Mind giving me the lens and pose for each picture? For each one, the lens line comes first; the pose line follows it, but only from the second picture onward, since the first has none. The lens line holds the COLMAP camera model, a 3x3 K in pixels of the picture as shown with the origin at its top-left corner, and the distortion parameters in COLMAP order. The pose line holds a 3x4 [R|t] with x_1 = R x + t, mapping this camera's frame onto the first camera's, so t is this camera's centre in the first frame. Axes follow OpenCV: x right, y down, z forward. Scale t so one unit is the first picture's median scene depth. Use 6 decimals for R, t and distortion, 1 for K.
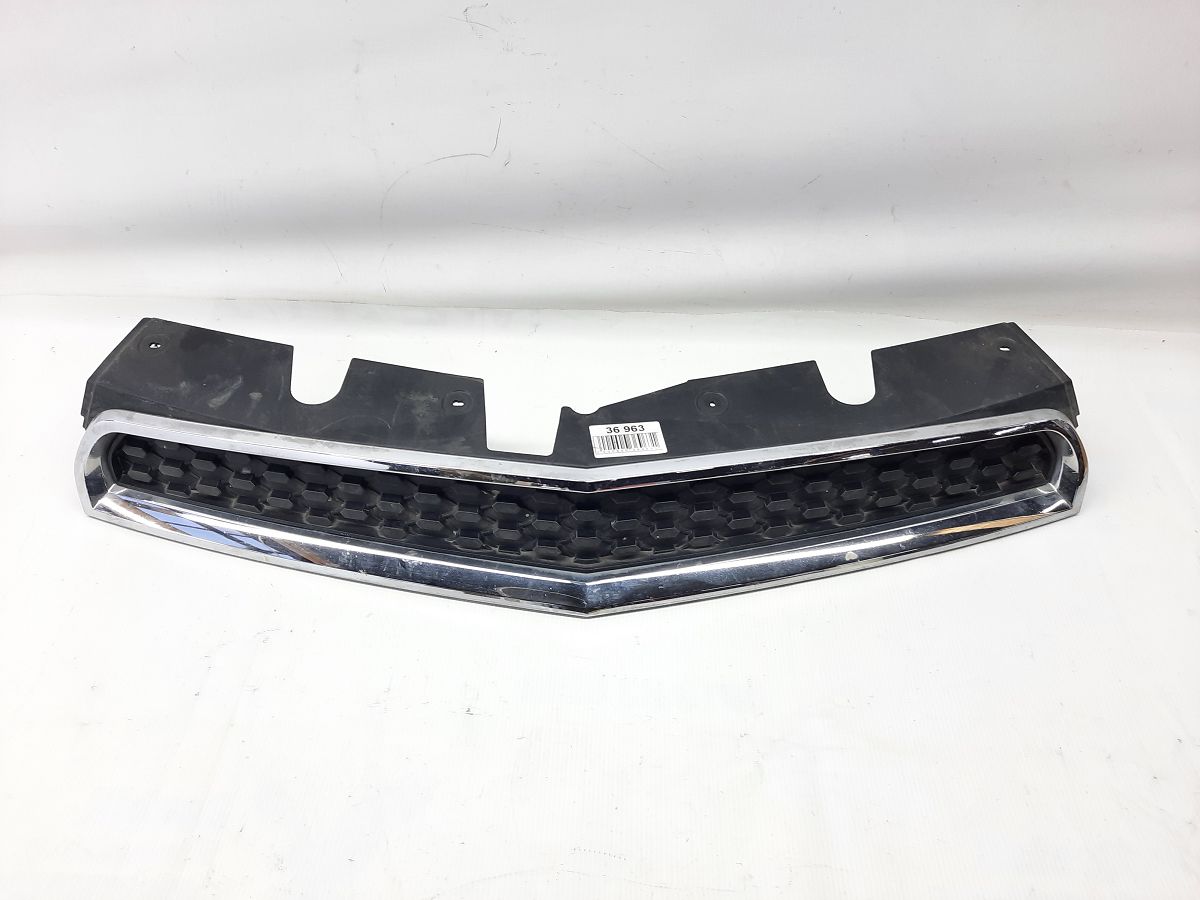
lens RADIAL K [[834.0, 0, 598.8], [0, 834.0, 447.2], [0, 0, 1]] dist [0.040331, -0.019729]
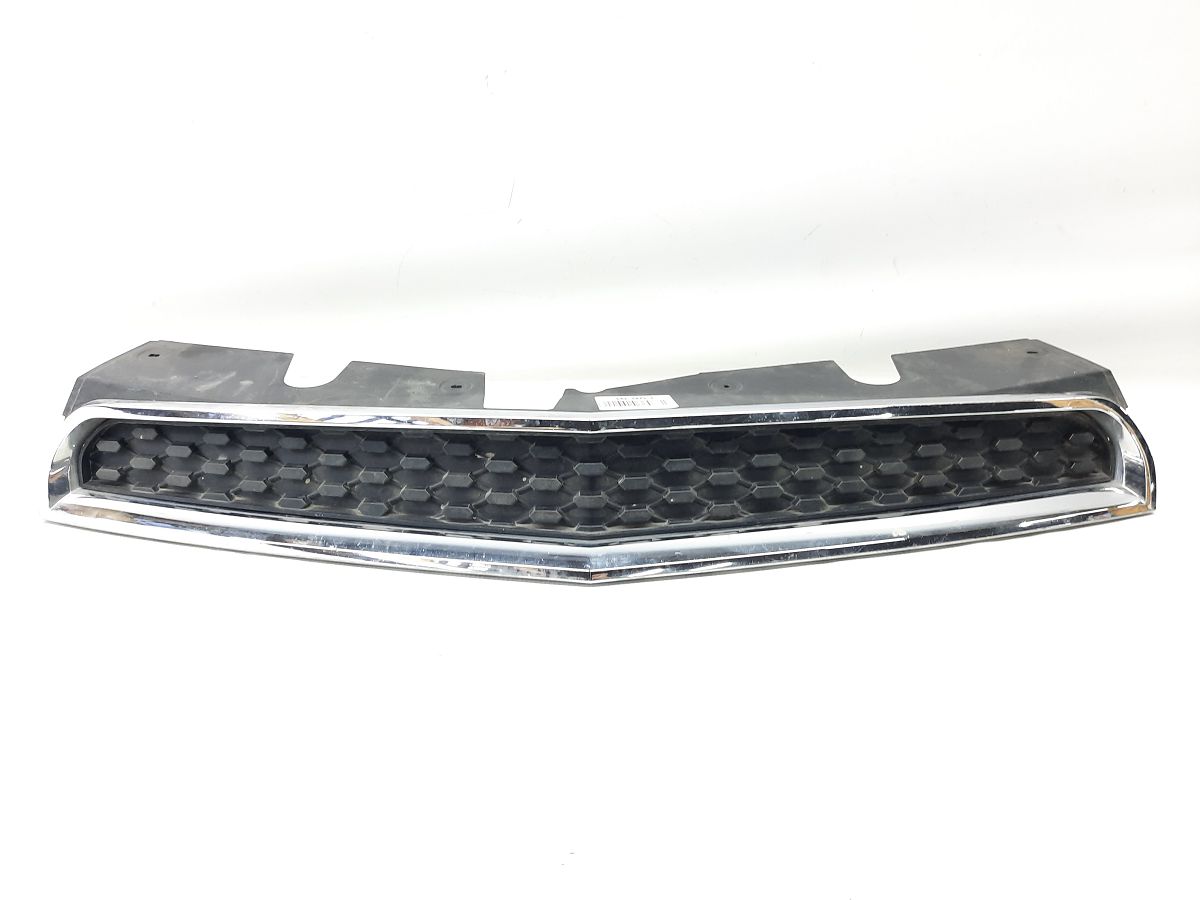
lens RADIAL K [[834.0, 0, 600.3], [0, 834.0, 450.6], [0, 0, 1]] dist [0.040331, -0.019729]
pose [[0.999589, -0.012243, -0.025904, 0.018146], [0.001120, 0.920112, -0.391654, 0.389787], [0.028630, 0.391464, 0.919748, 0.164768]]
